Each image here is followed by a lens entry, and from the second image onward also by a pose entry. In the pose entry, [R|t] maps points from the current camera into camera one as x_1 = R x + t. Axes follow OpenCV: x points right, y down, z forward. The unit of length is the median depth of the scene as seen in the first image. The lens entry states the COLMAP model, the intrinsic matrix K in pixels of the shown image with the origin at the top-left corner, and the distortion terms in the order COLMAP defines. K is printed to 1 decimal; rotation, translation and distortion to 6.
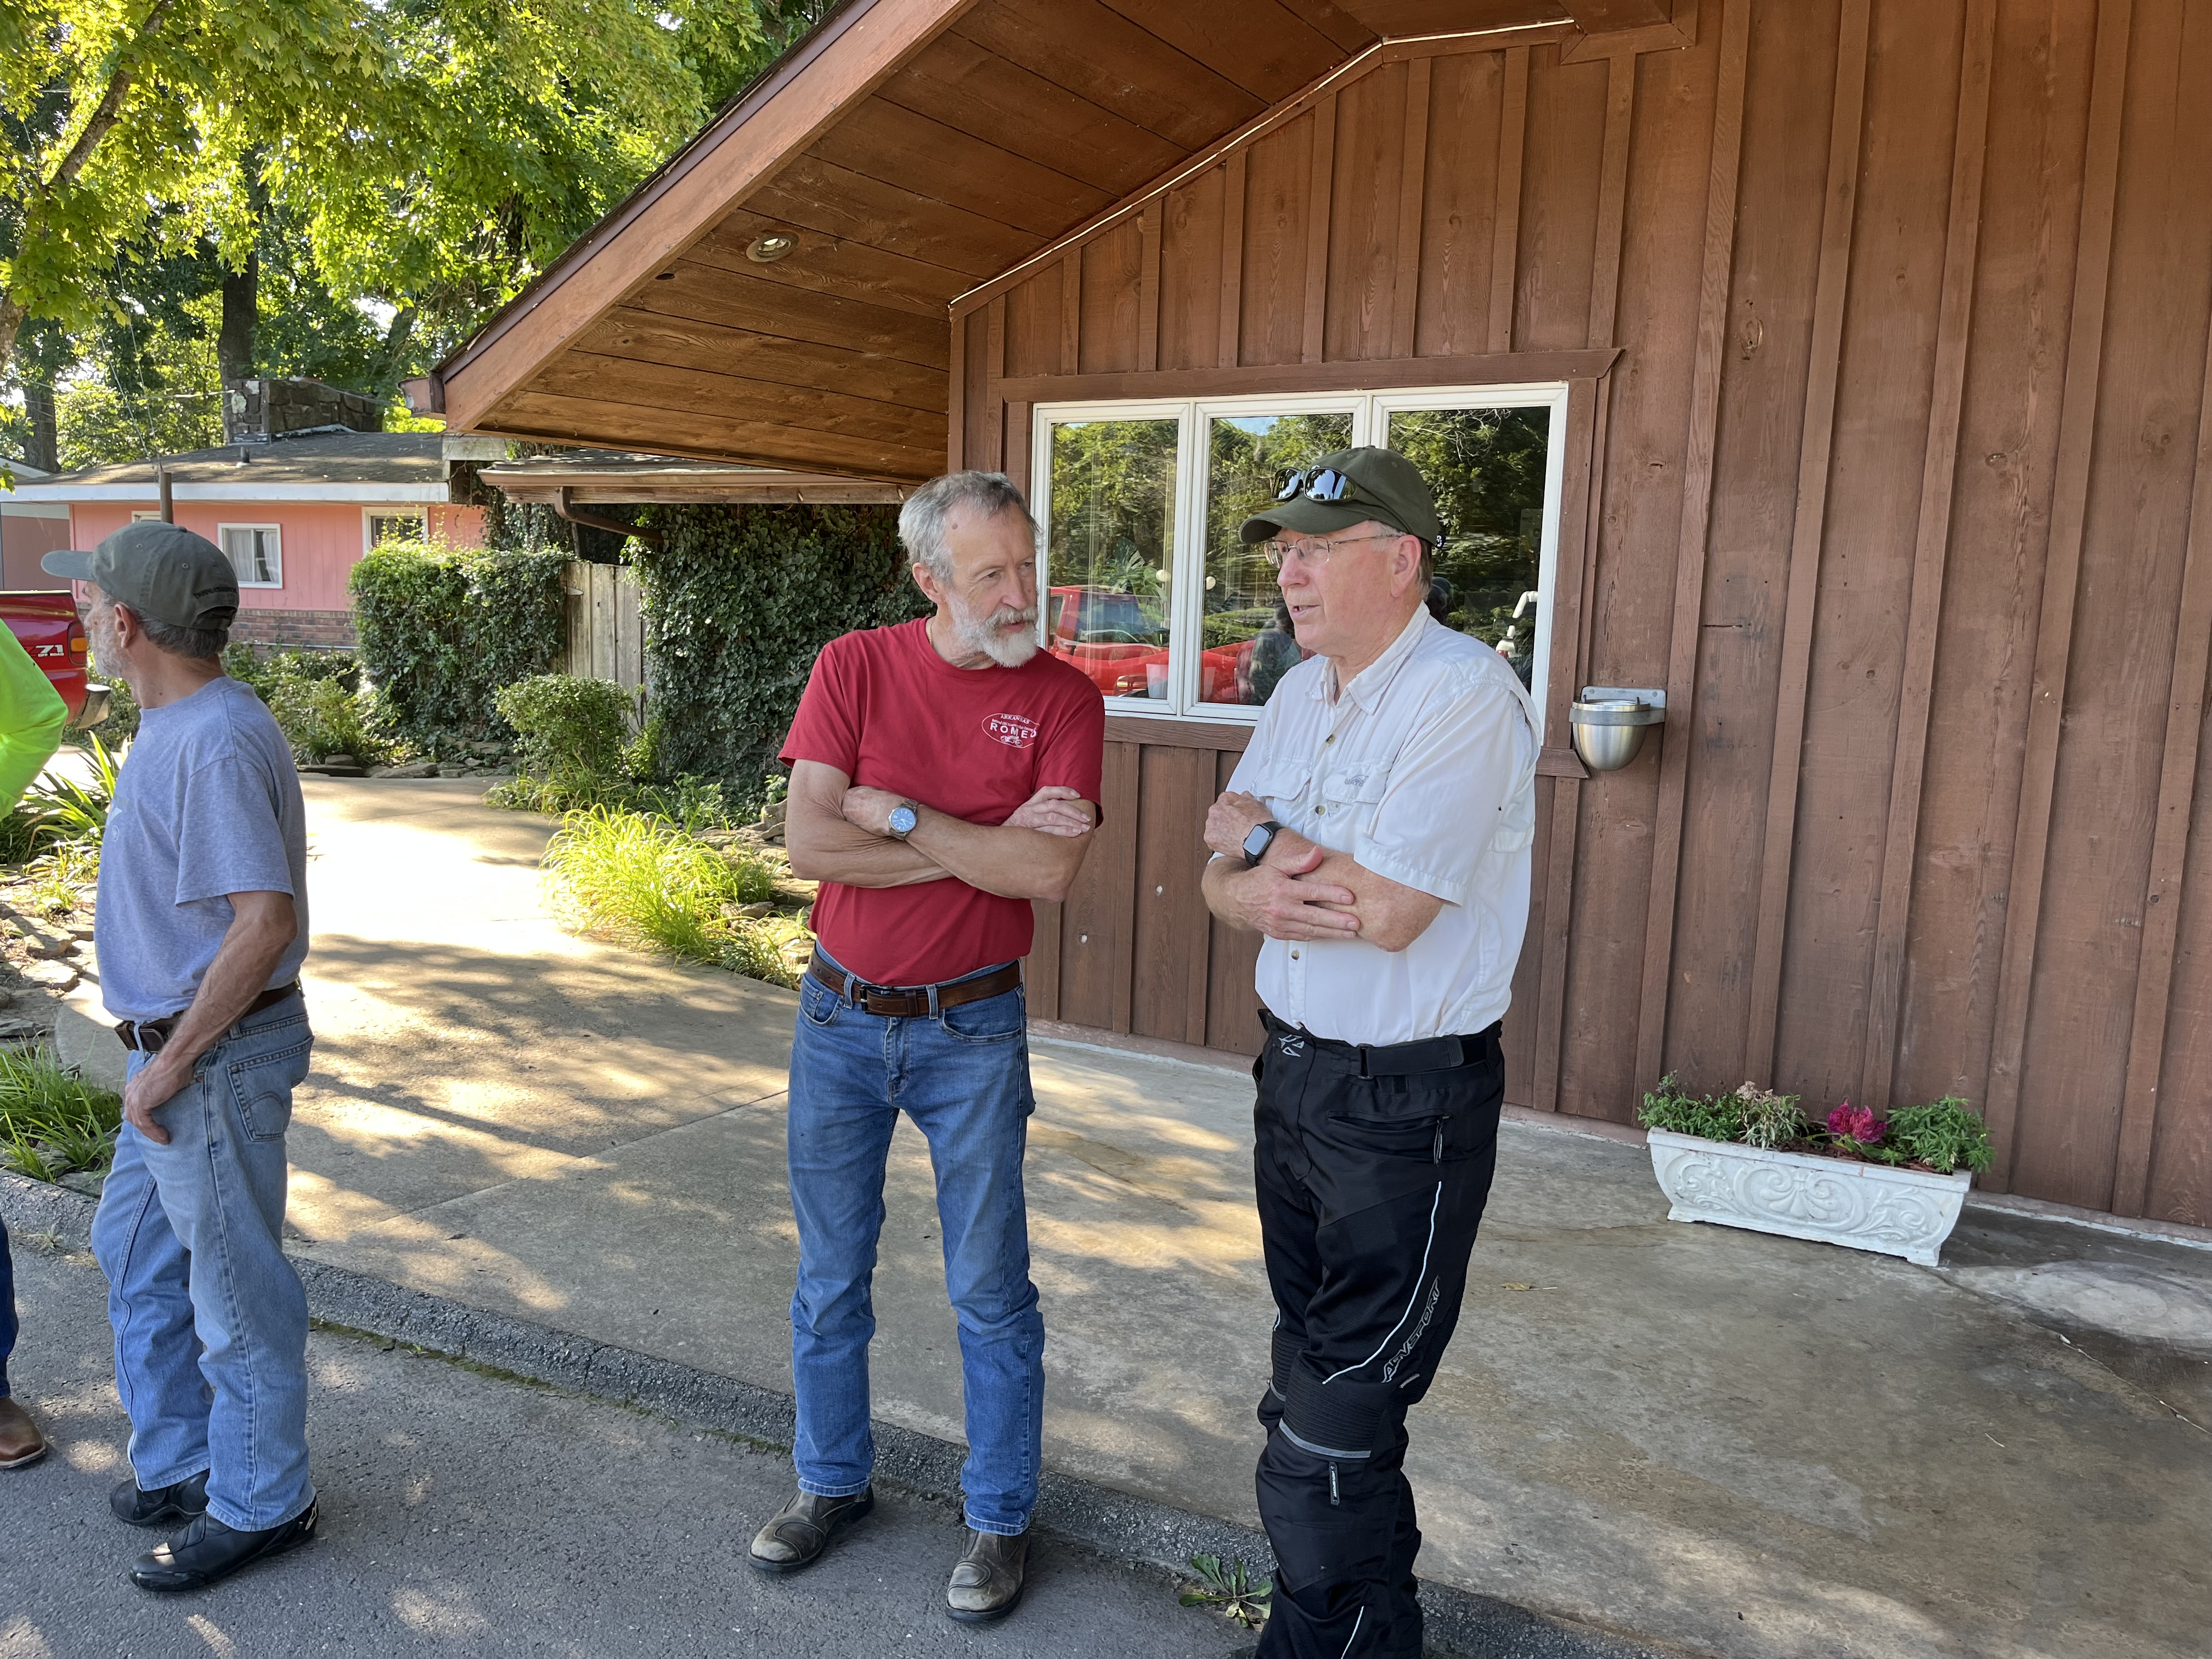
lens RADIAL K [[1664.7, 0, 1087.4], [0, 1664.7, 843.2], [0, 0, 1]] dist [0.054922, -0.089181]
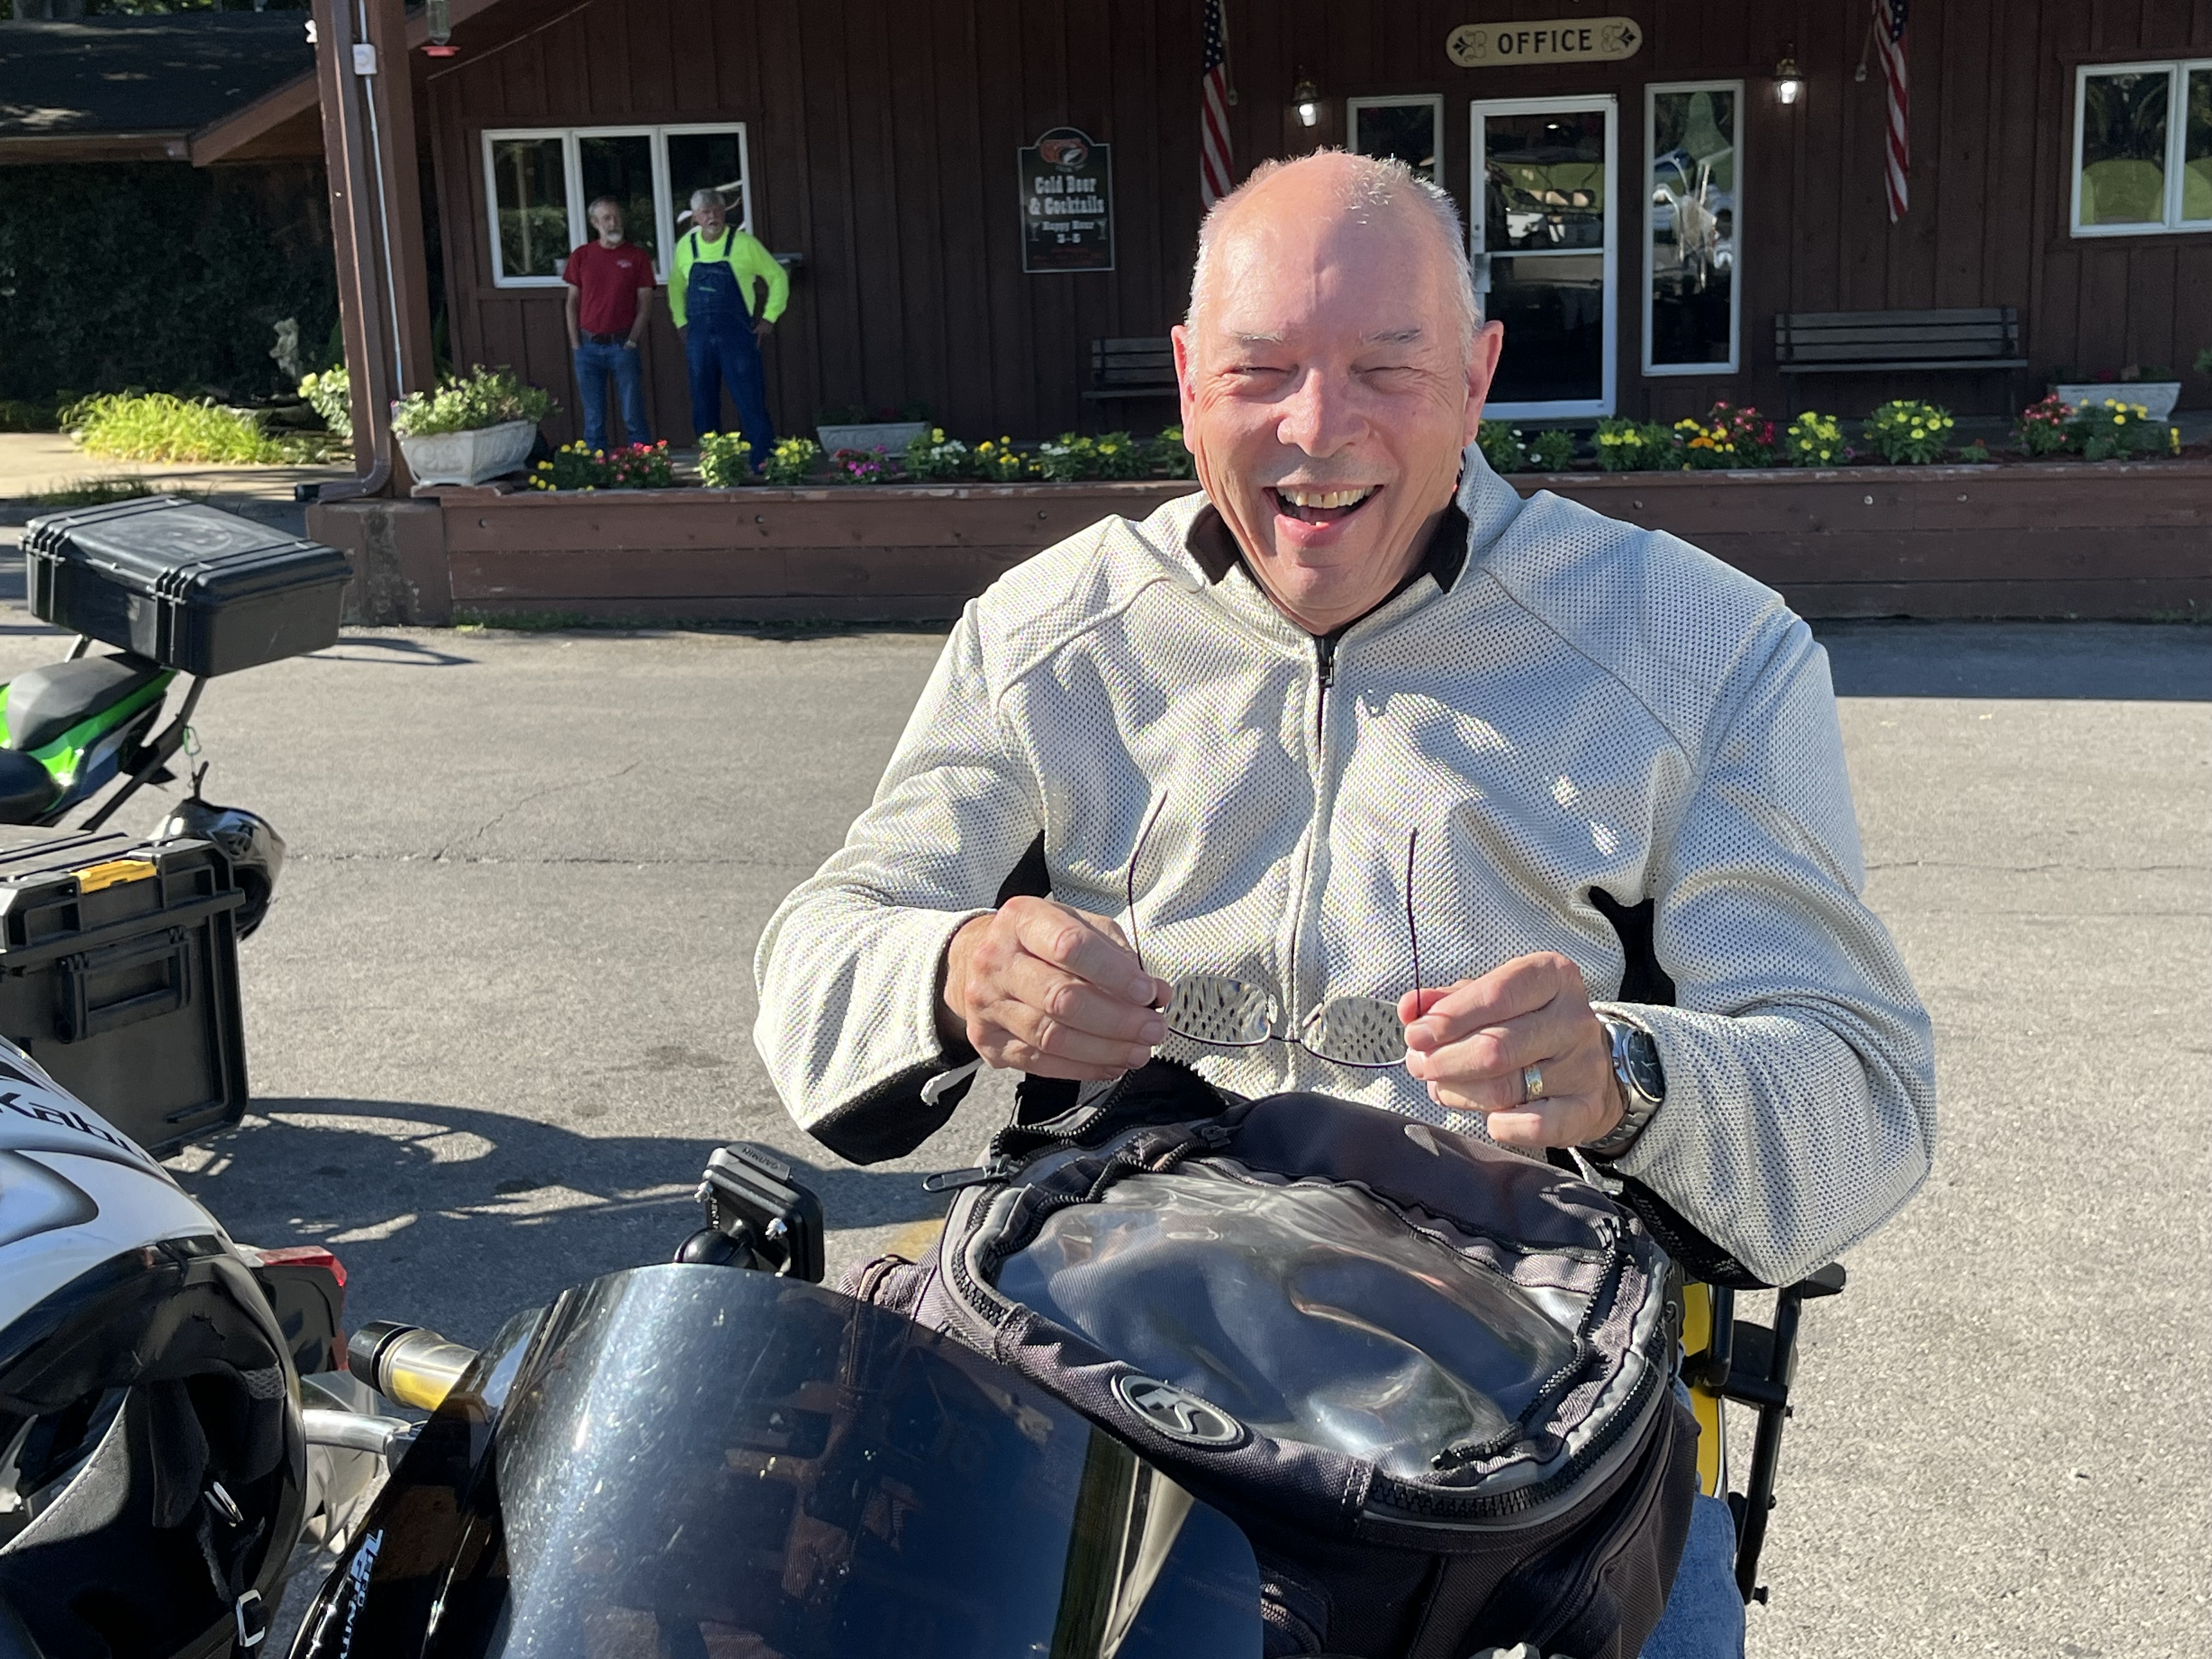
lens RADIAL K [[2695.3, 0, 1104.5], [0, 2695.3, 846.2], [0, 0, 1]] dist [0.008621, 0.000000]
pose [[0.910229, -0.160858, 0.381587, -0.834856], [0.118867, 0.984185, 0.131342, 0.276924], [-0.396680, -0.074193, 0.914954, -2.656309]]
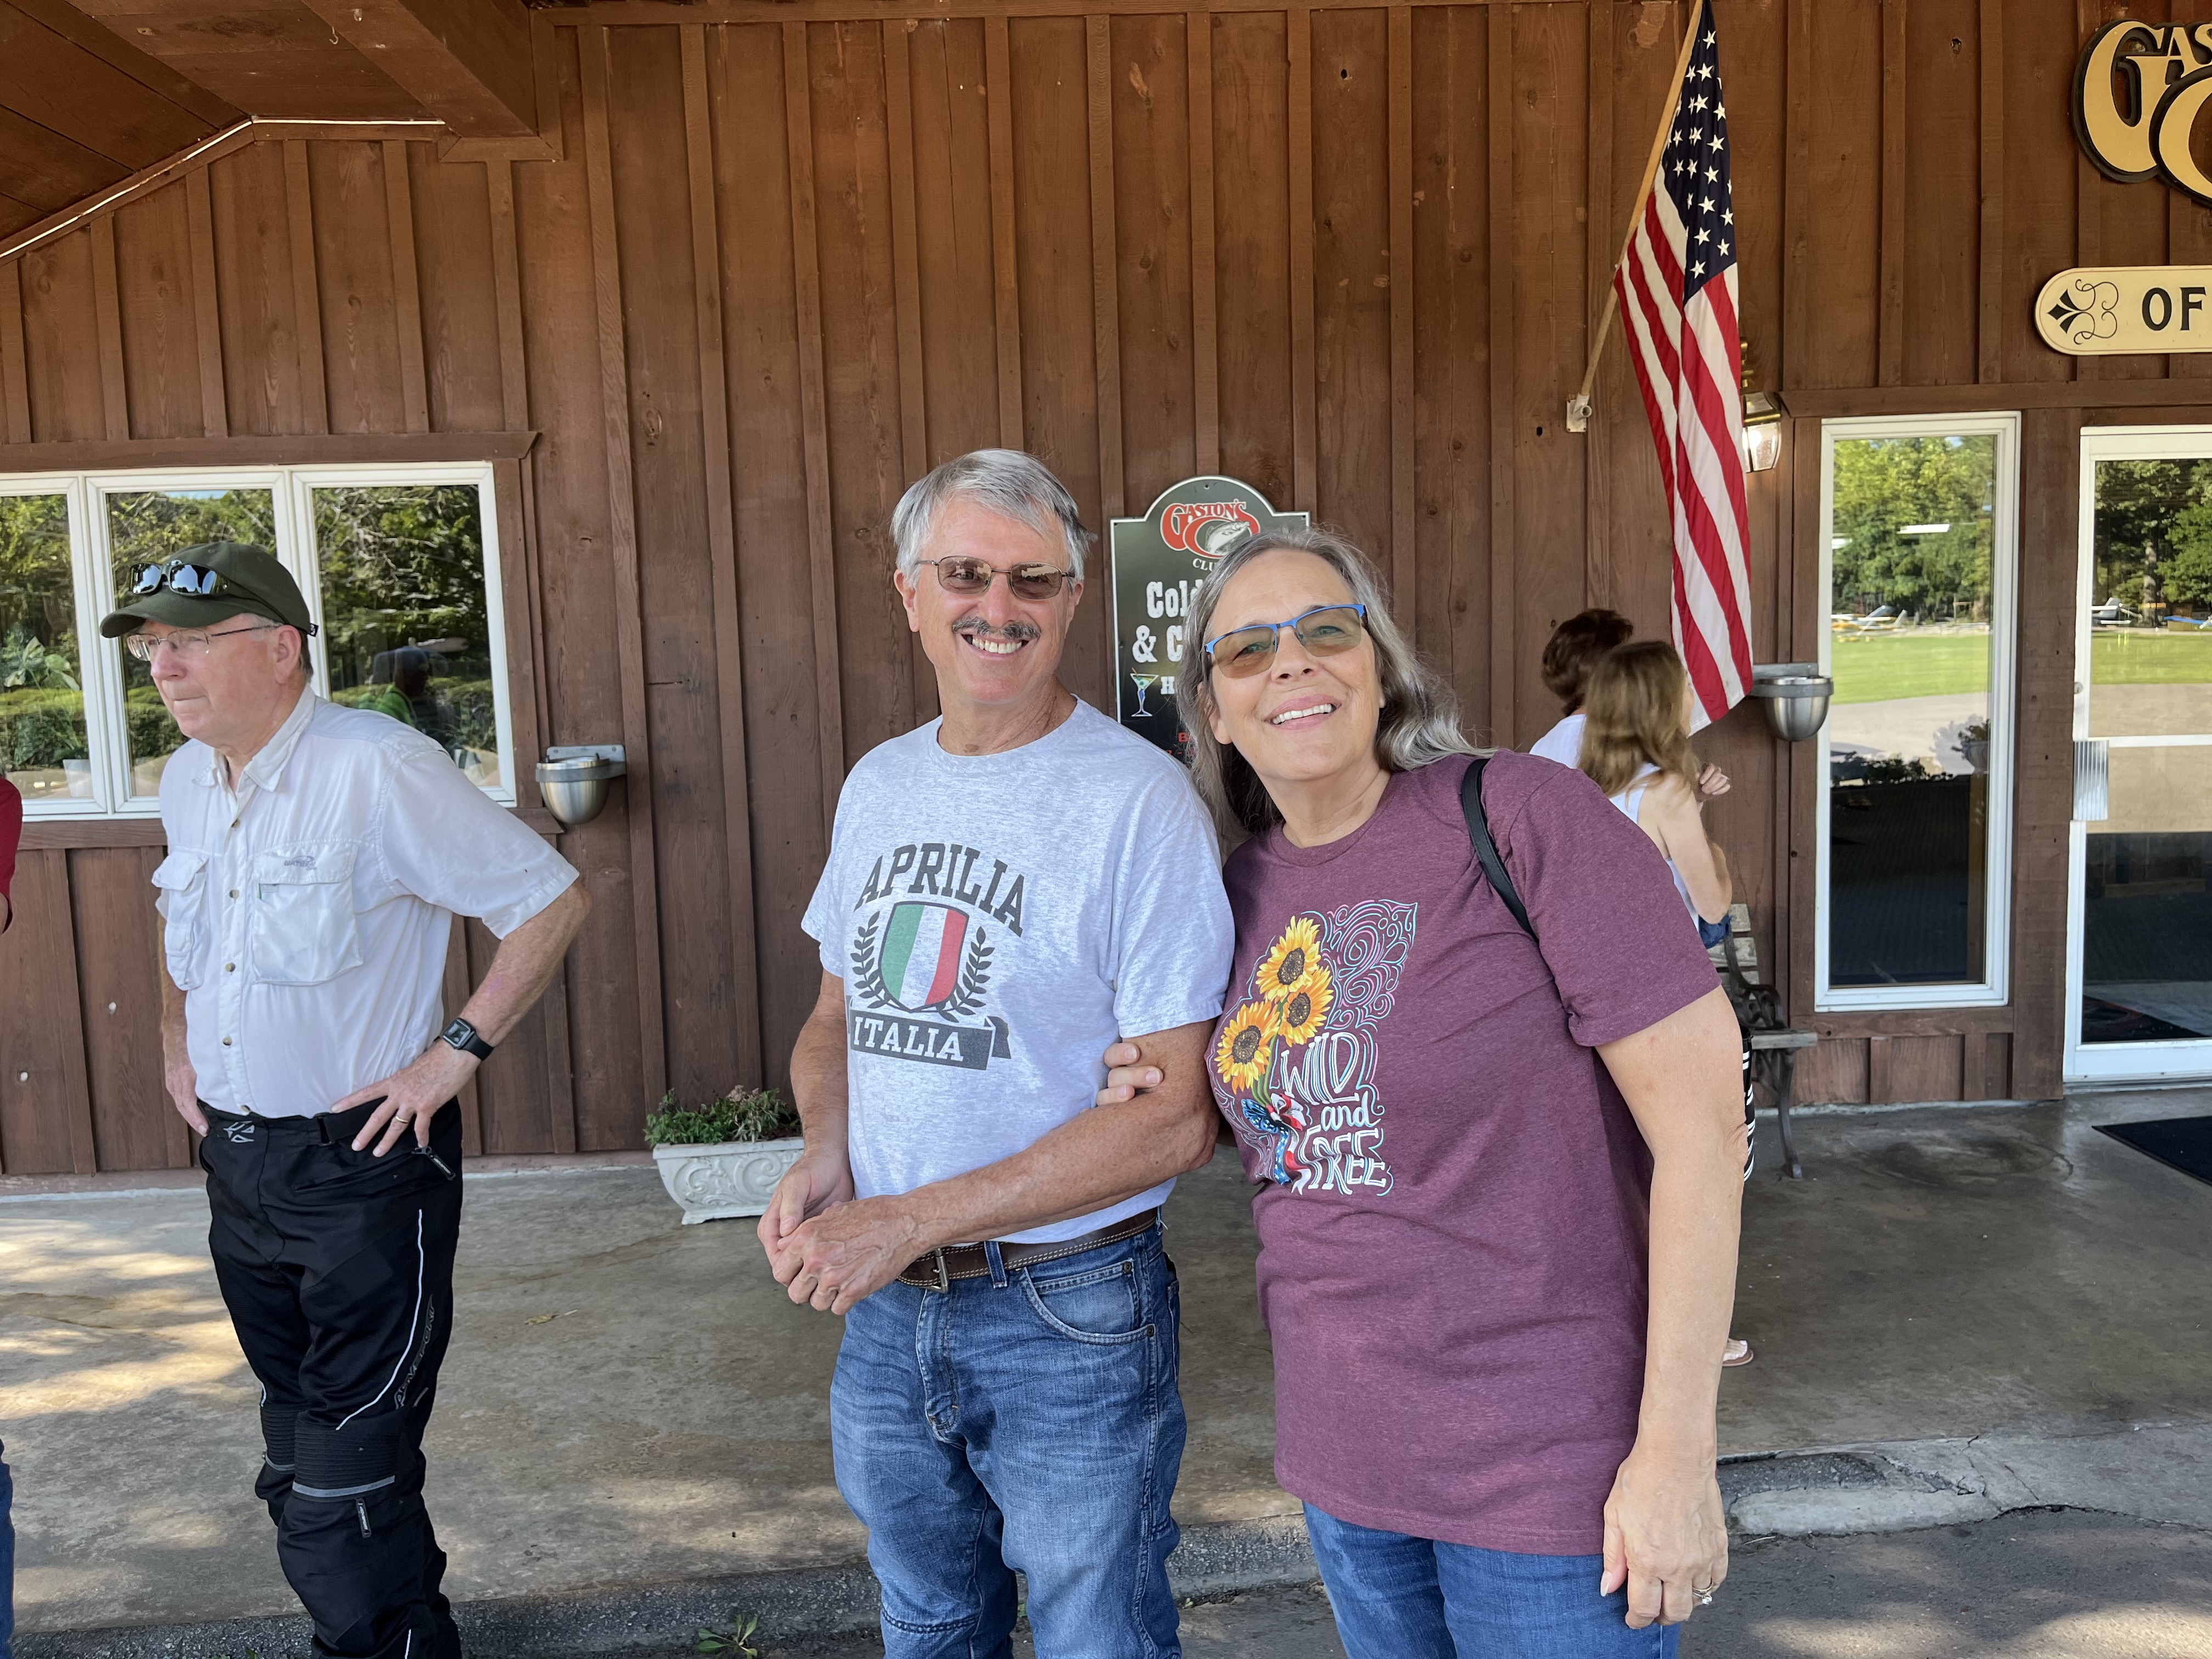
lens RADIAL K [[1664.7, 0, 1127.4], [0, 1664.7, 841.7], [0, 0, 1]] dist [0.054922, -0.089181]
pose [[0.833150, -0.114866, 0.540987, 0.022634], [0.132673, 0.991141, 0.006121, 0.007367], [-0.536897, 0.066675, 0.841009, -0.081336]]
